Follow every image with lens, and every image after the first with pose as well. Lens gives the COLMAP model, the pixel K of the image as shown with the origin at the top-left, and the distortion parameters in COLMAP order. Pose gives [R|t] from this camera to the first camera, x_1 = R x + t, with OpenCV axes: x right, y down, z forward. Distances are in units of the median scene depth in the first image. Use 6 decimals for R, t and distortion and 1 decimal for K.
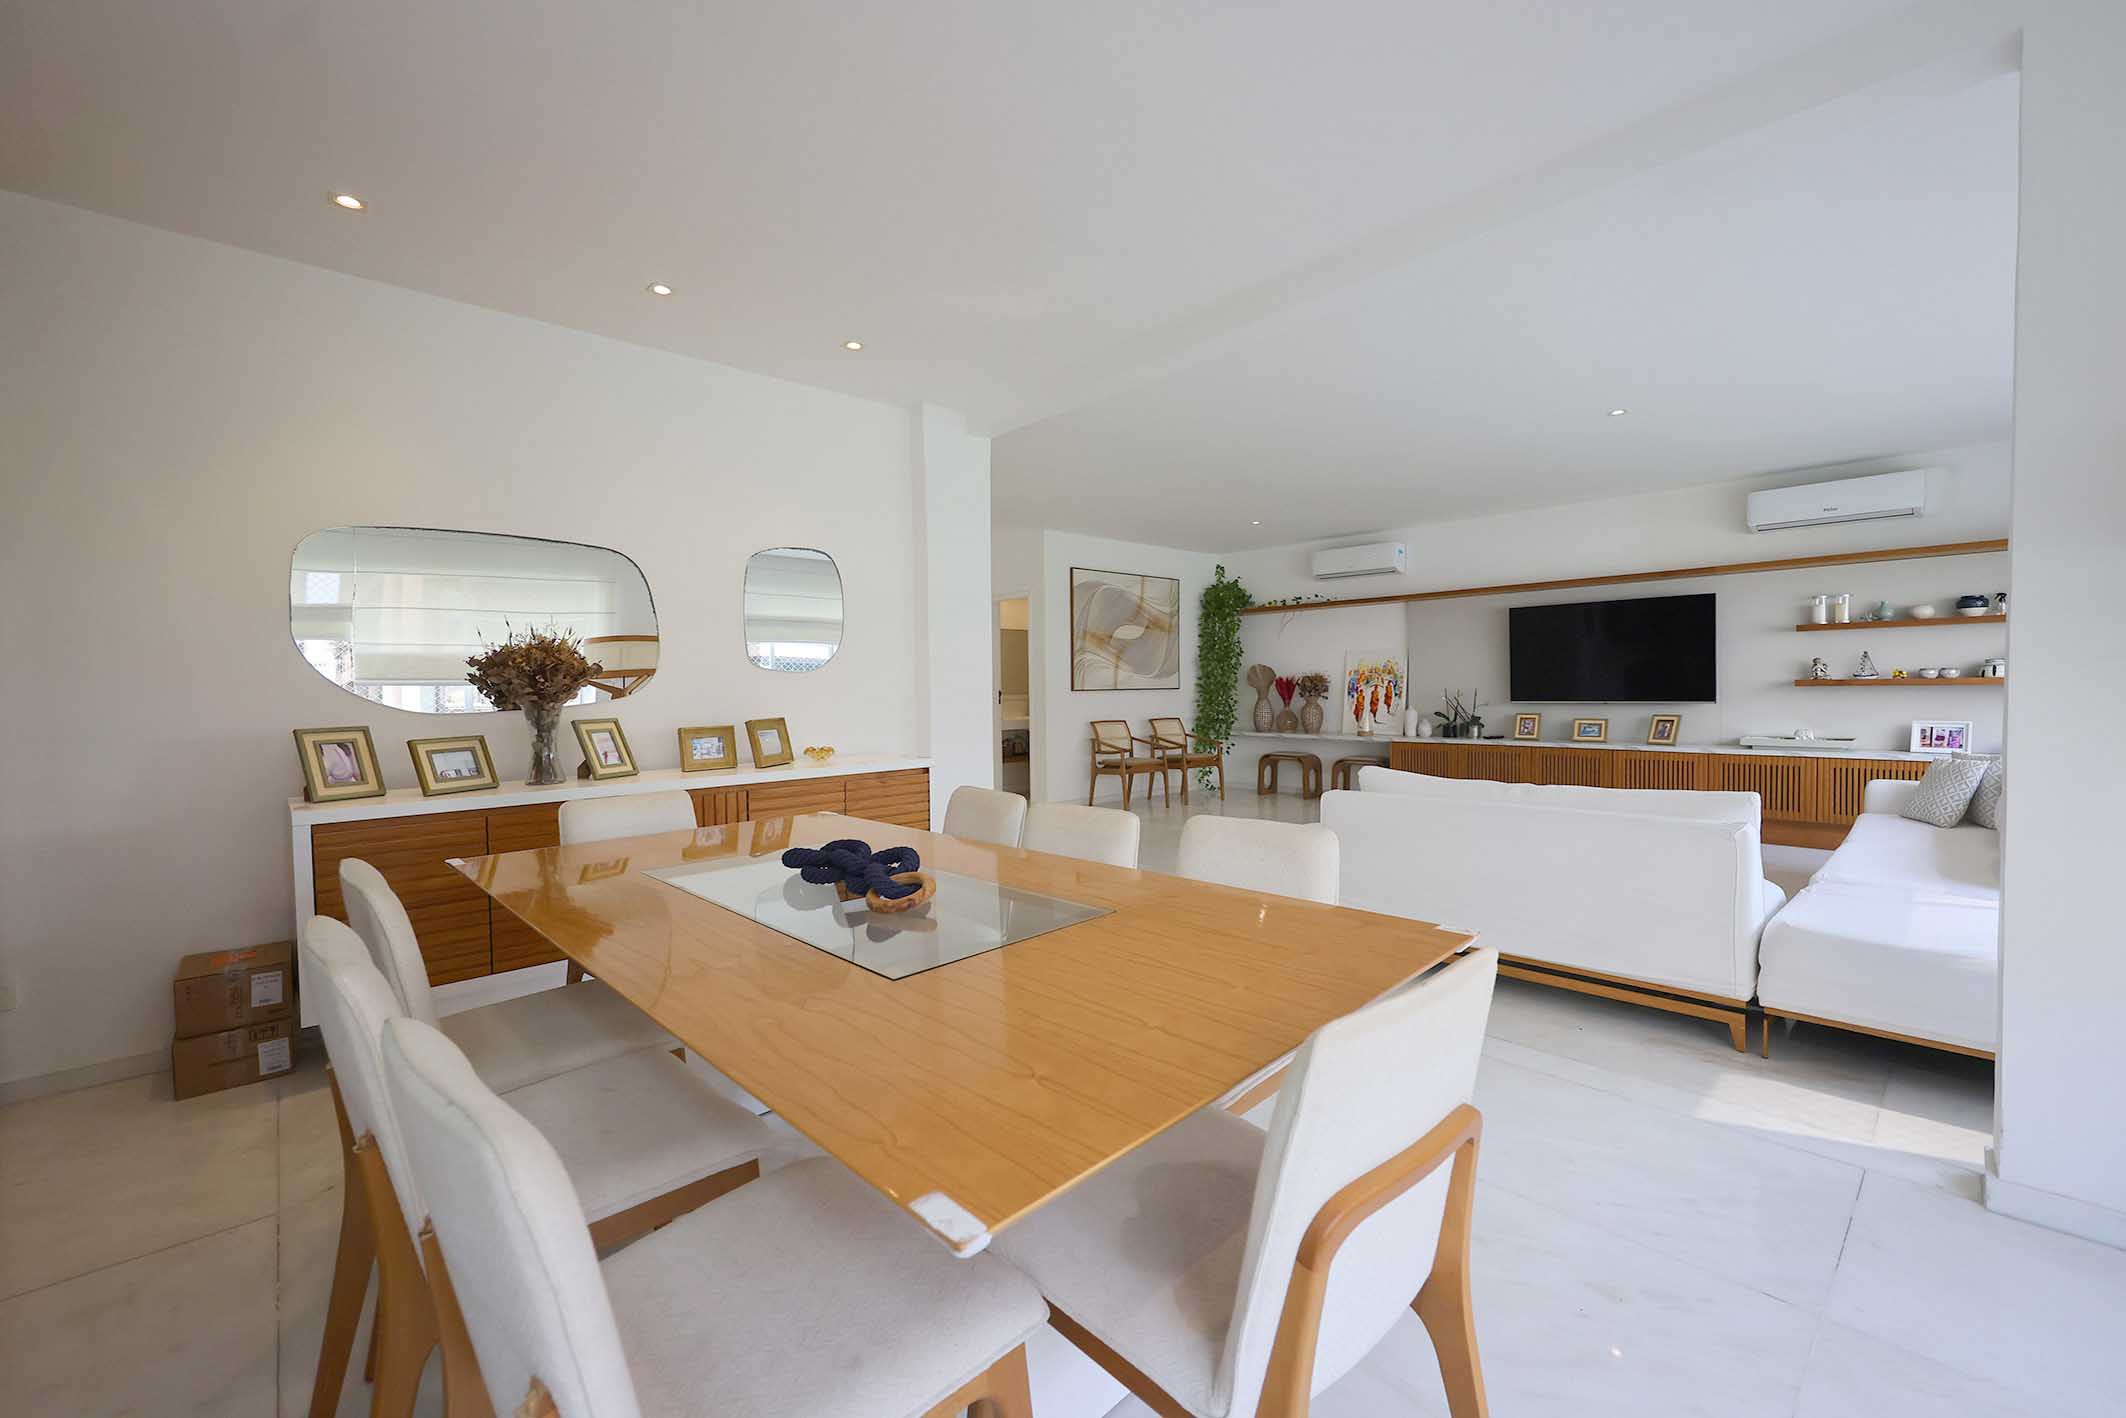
lens RADIAL K [[860.0, 0, 1058.6], [0, 860.0, 709.4], [0, 0, 1]] dist [0.001321, 0.000073]
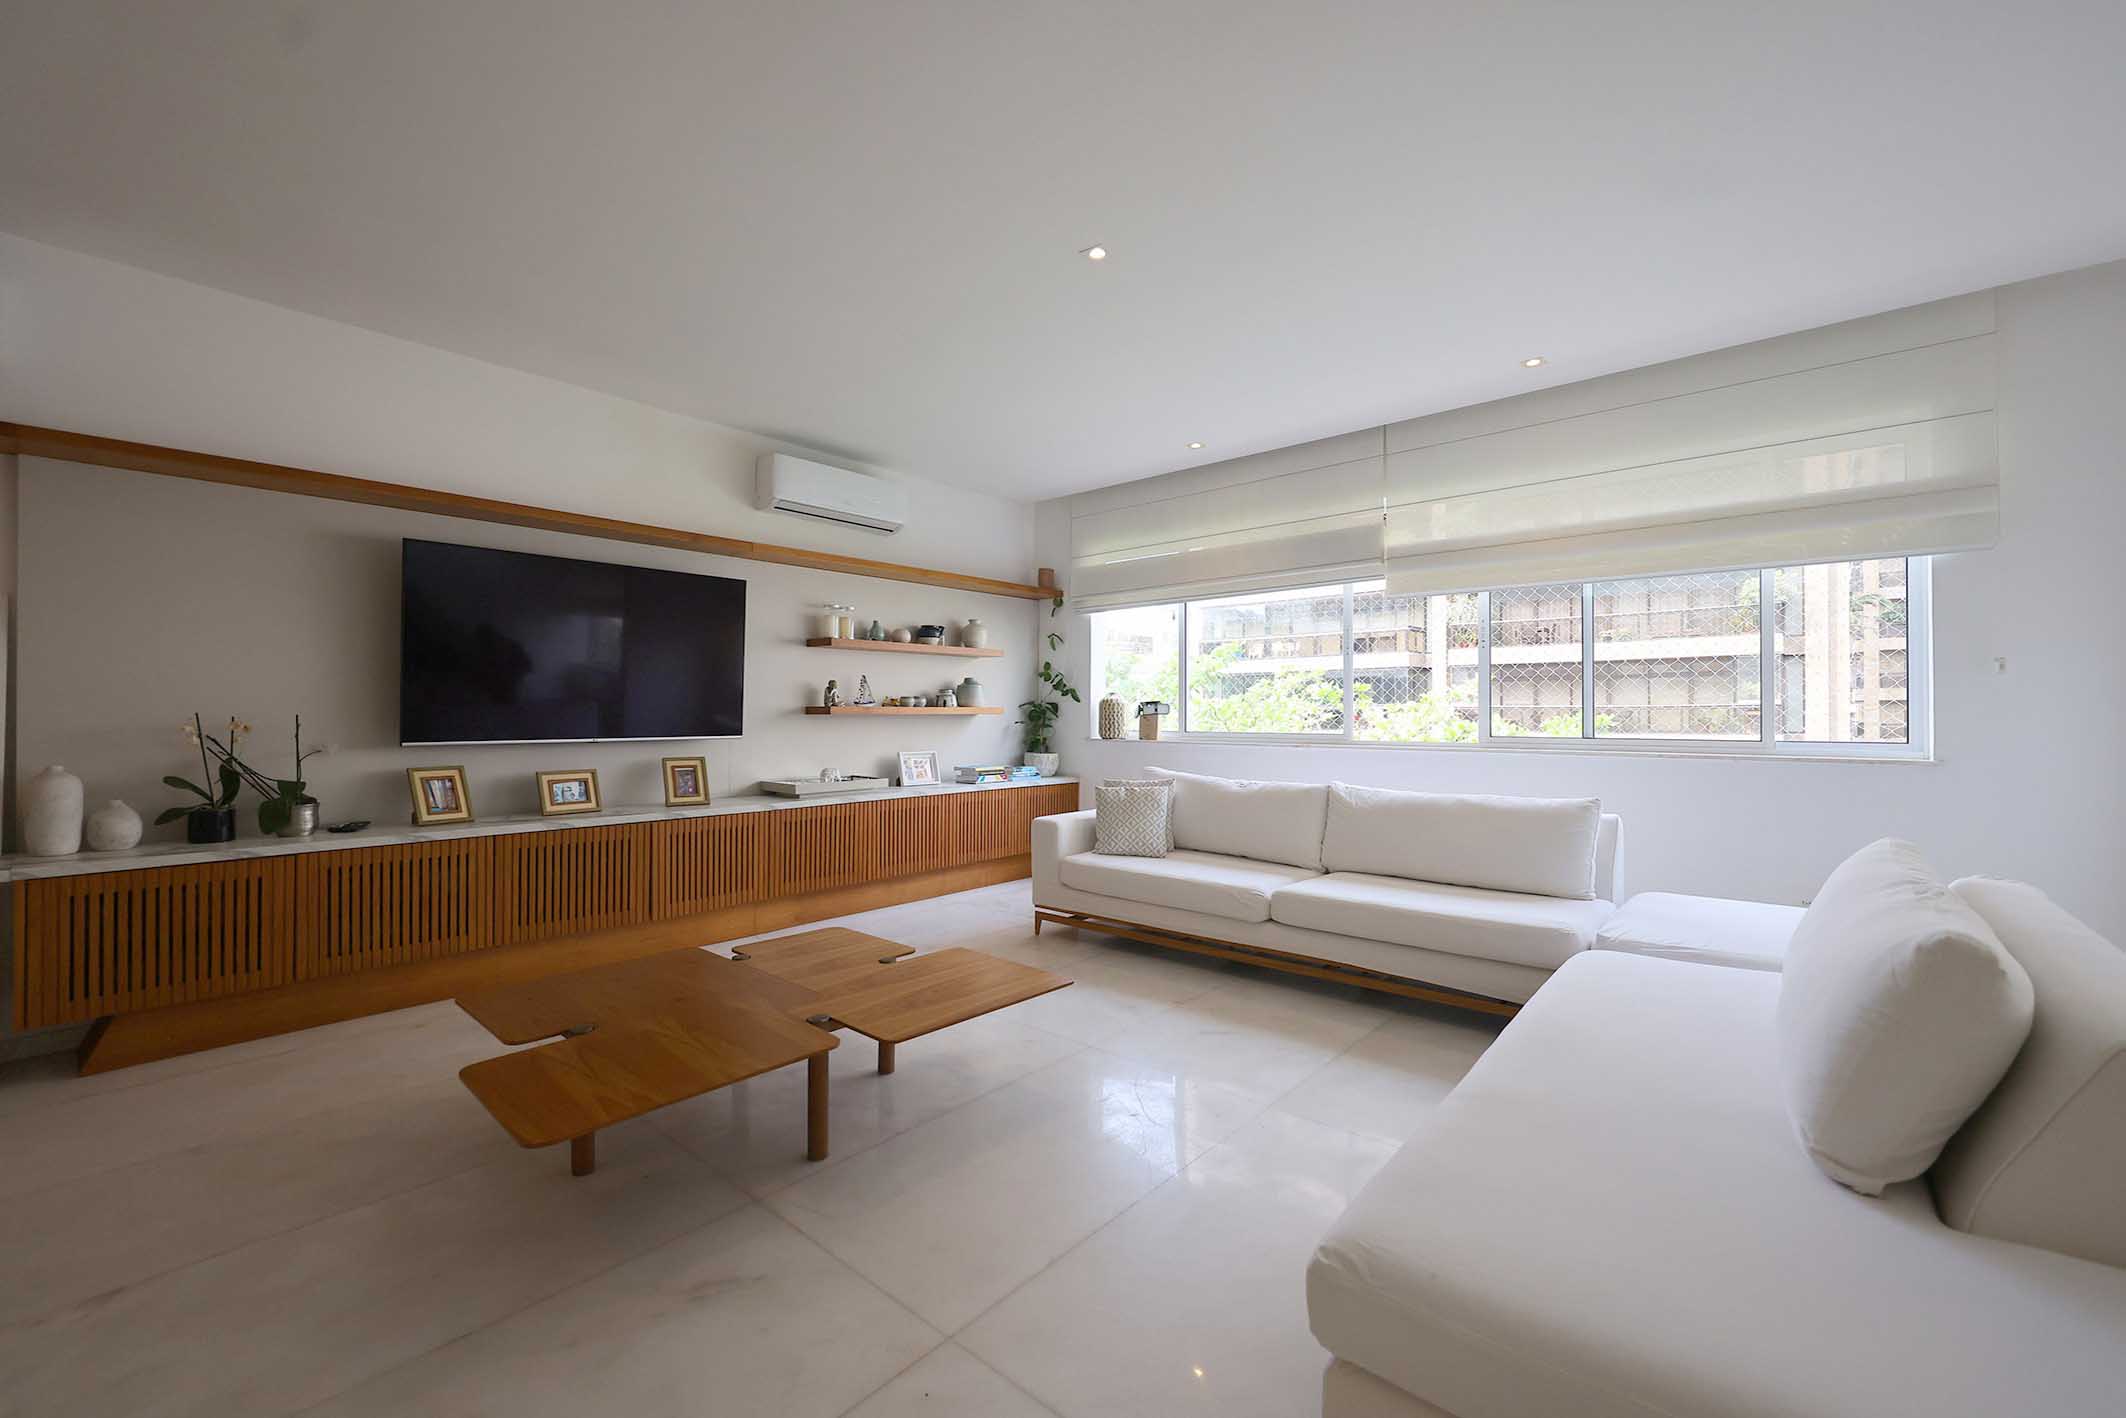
lens RADIAL K [[858.2, 0, 1063.4], [0, 858.2, 705.9], [0, 0, 1]] dist [-0.003288, -0.000822]
pose [[-0.106326, 0.020686, 0.994116, 0.032507], [0.024225, 0.999541, -0.018208, -0.010260], [-0.994036, 0.022147, -0.106778, 0.589272]]
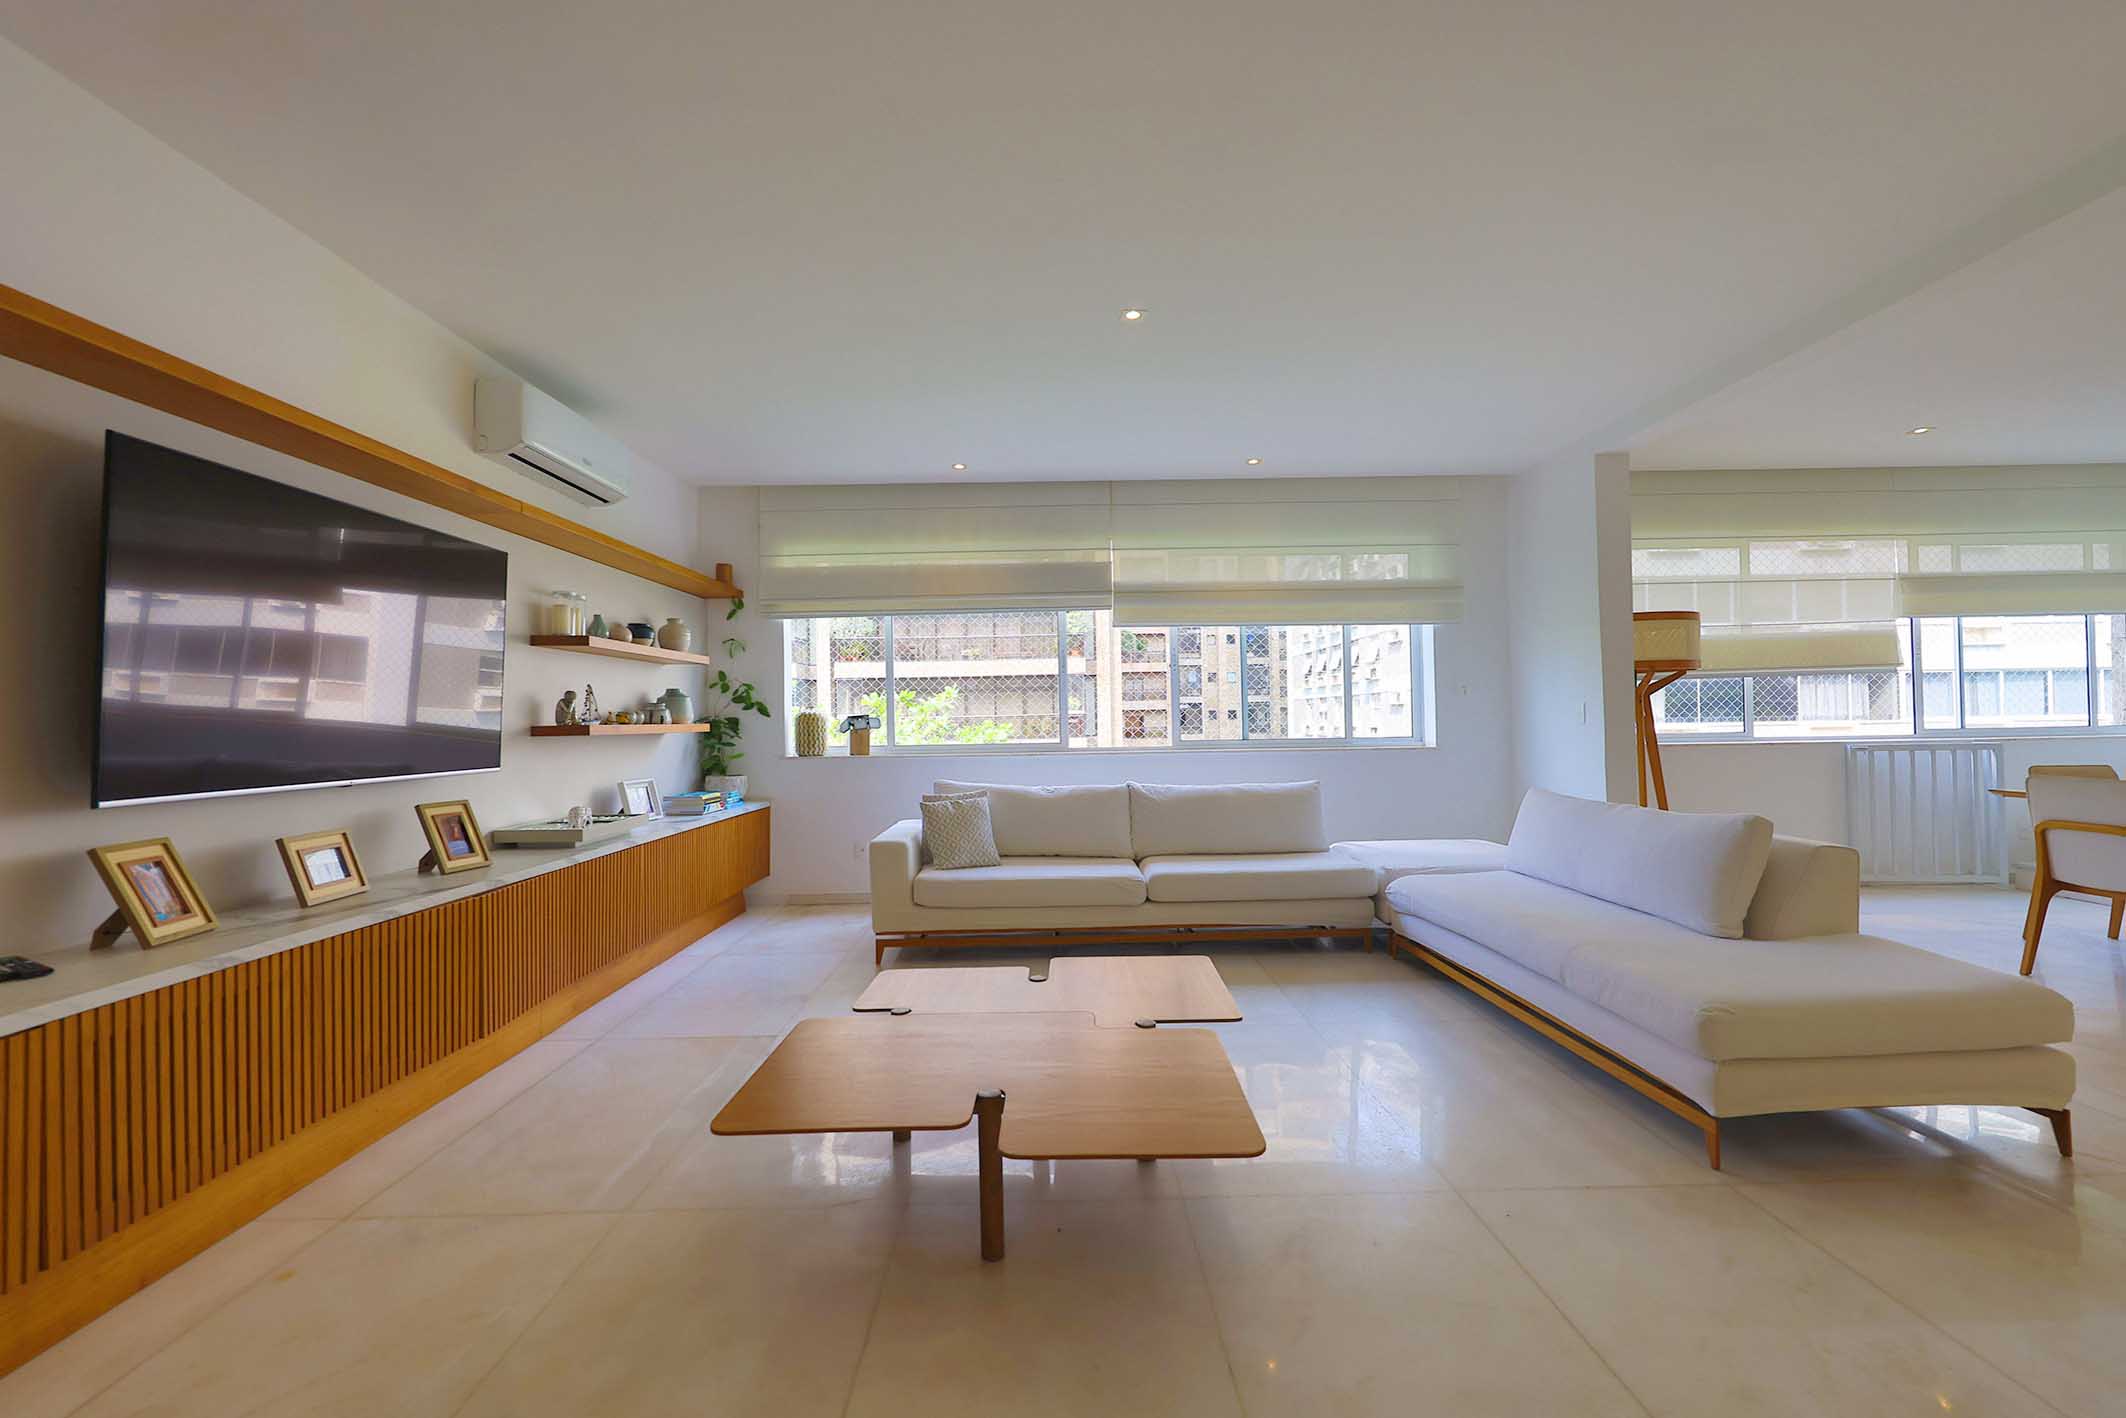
lens RADIAL K [[909.8, 0, 1057.6], [0, 909.8, 710.7], [0, 0, 1]] dist [-0.004442, 0.000319]
pose [[-0.742172, 0.031973, 0.669447, 0.121840], [0.041279, 0.999146, -0.001956, -0.019910], [-0.668937, 0.026182, -0.742857, 0.848760]]
